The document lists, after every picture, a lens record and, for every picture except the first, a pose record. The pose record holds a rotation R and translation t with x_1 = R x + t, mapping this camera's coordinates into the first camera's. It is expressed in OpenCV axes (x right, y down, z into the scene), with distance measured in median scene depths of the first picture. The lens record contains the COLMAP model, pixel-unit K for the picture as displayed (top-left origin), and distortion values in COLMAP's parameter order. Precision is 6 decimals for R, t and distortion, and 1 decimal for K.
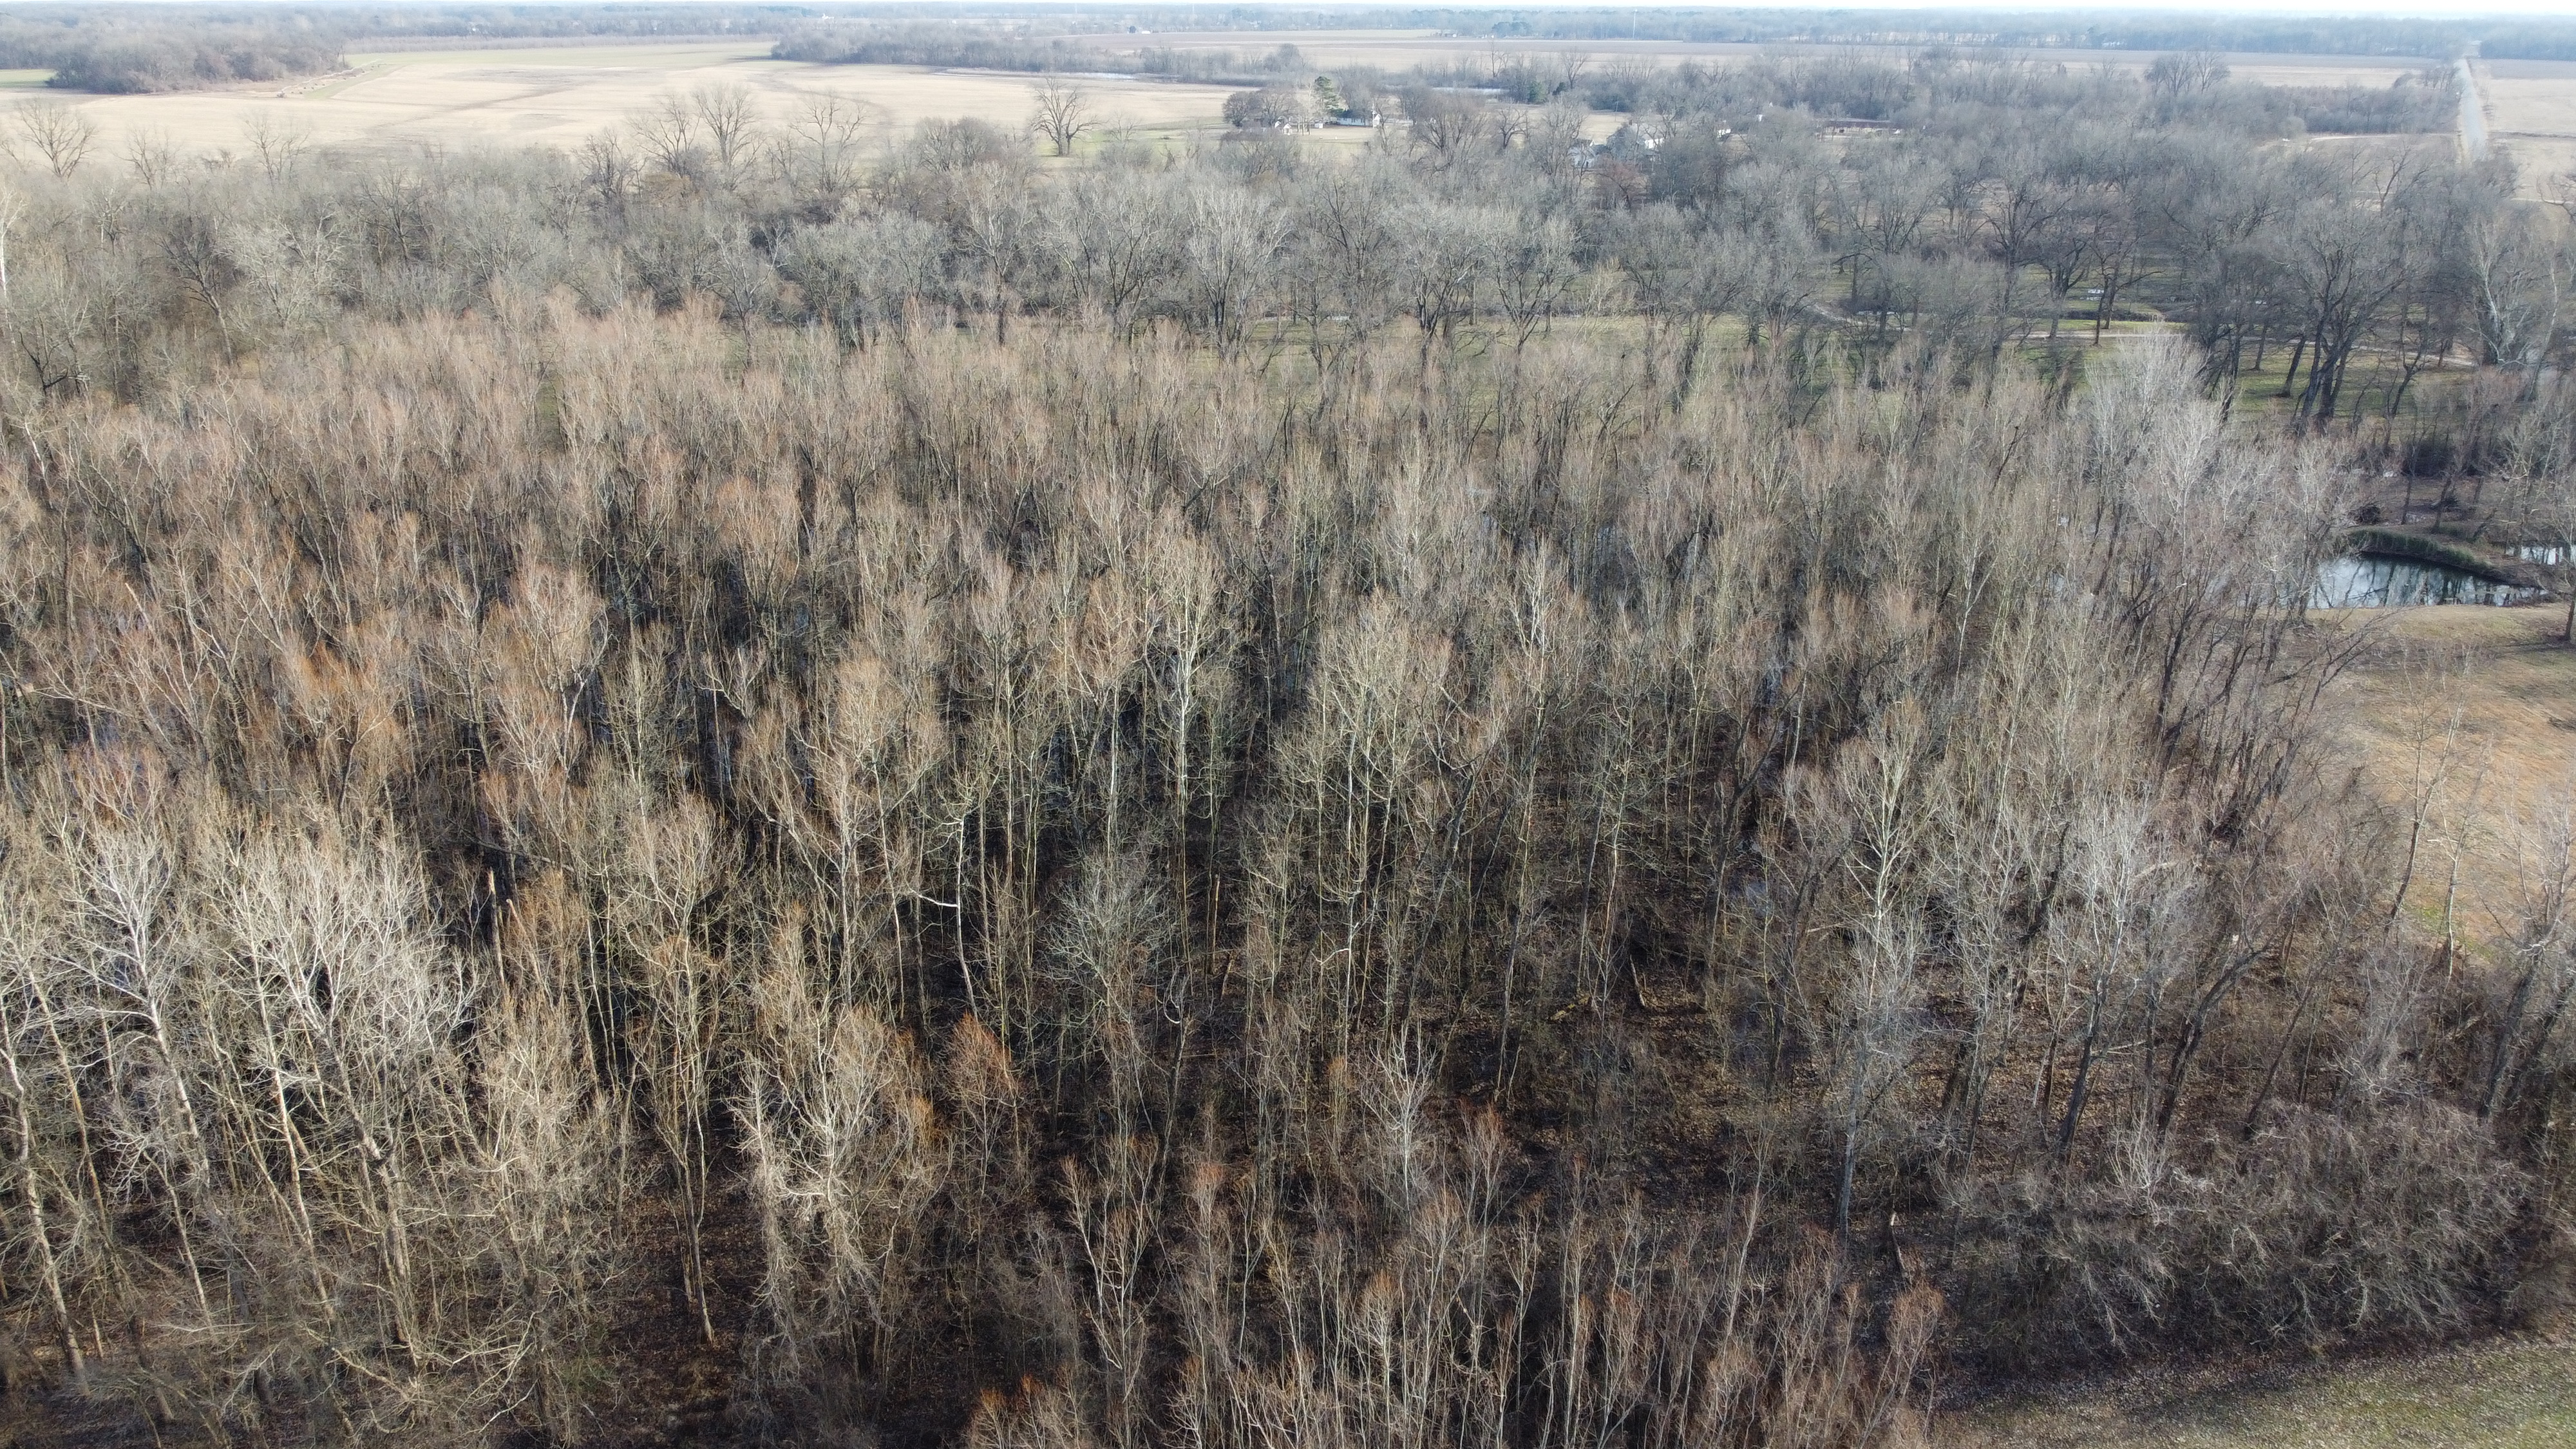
lens RADIAL K [[1942.6, 0, 1285.9], [0, 1942.6, 718.0], [0, 0, 1]] dist [-0.001210, -0.001045]
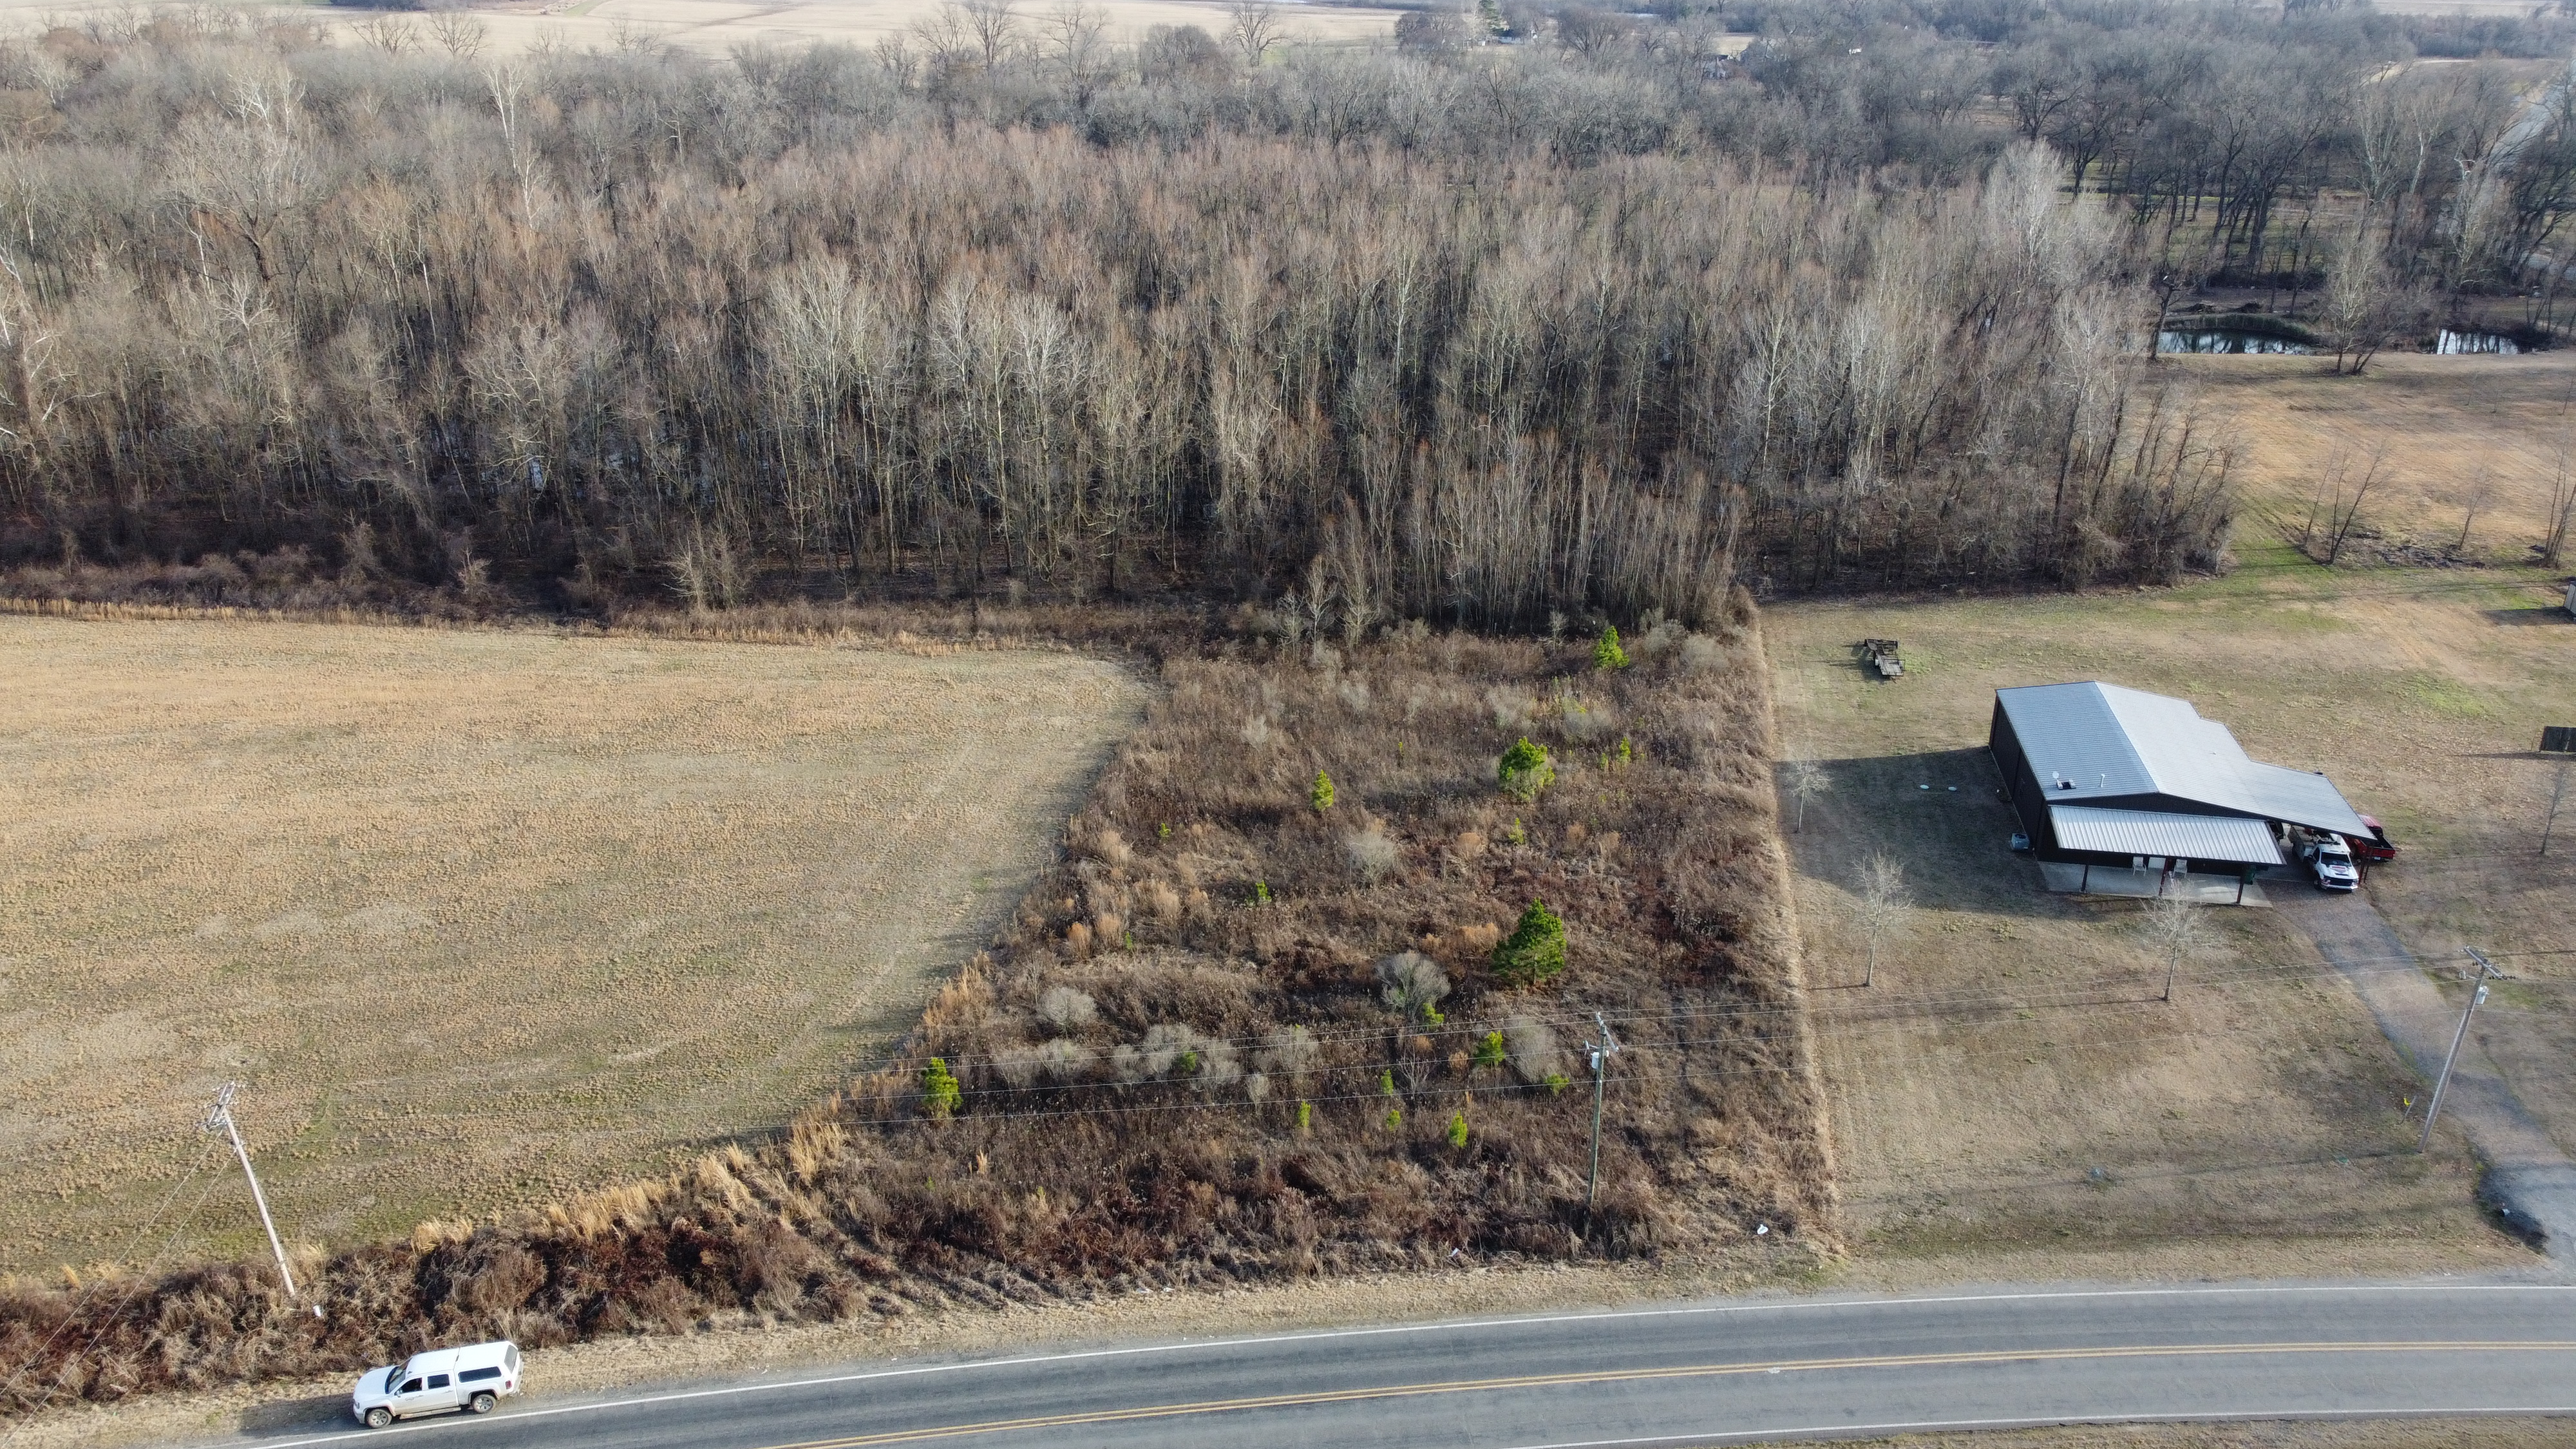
lens RADIAL K [[1944.2, 0, 1288.0], [0, 1944.2, 724.5], [0, 0, 1]] dist [-0.000624, -0.006887]
pose [[0.997024, 0.031124, -0.070536, -0.008025], [-0.028673, 0.998959, 0.035489, 0.138908], [0.071567, -0.033361, 0.996878, -0.365970]]
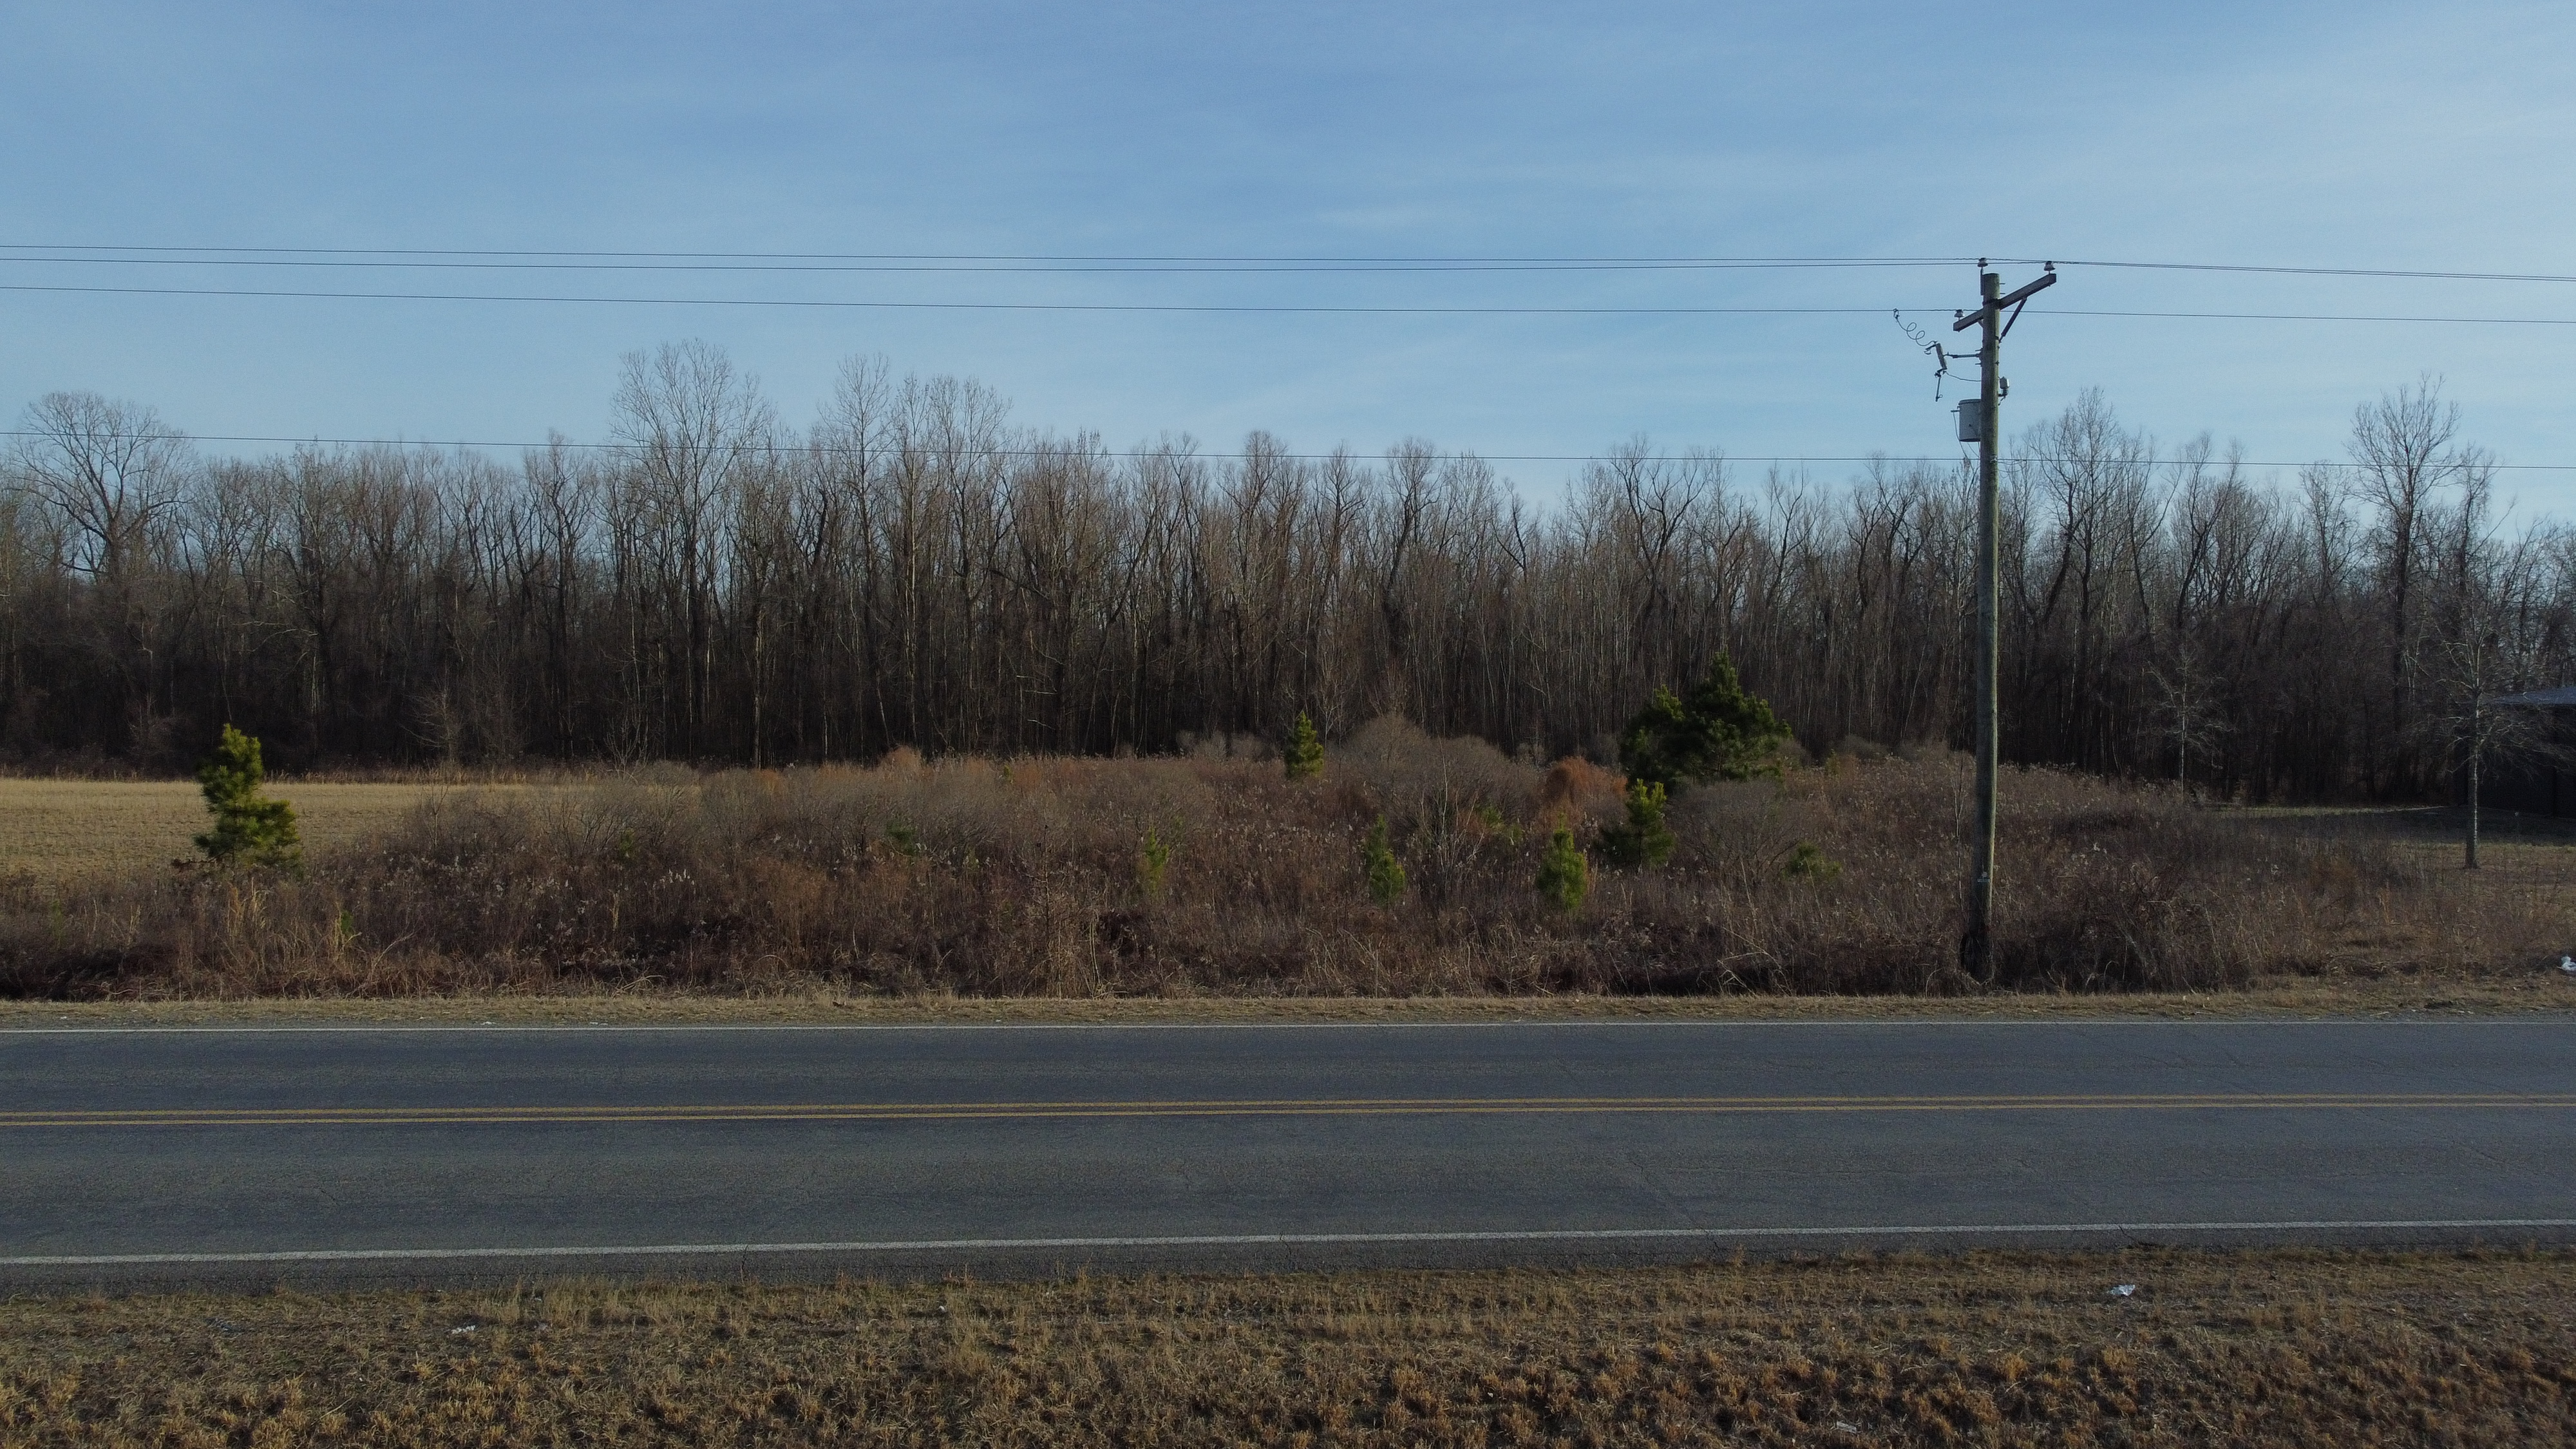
lens RADIAL K [[1944.2, 0, 1288.0], [0, 1944.2, 724.5], [0, 0, 1]] dist [-0.000624, -0.006887]
pose [[0.992386, 0.005759, -0.123032, -0.001941], [-0.046947, 0.941184, -0.334616, 0.261125], [0.113869, 0.337844, 0.934289, -0.135376]]
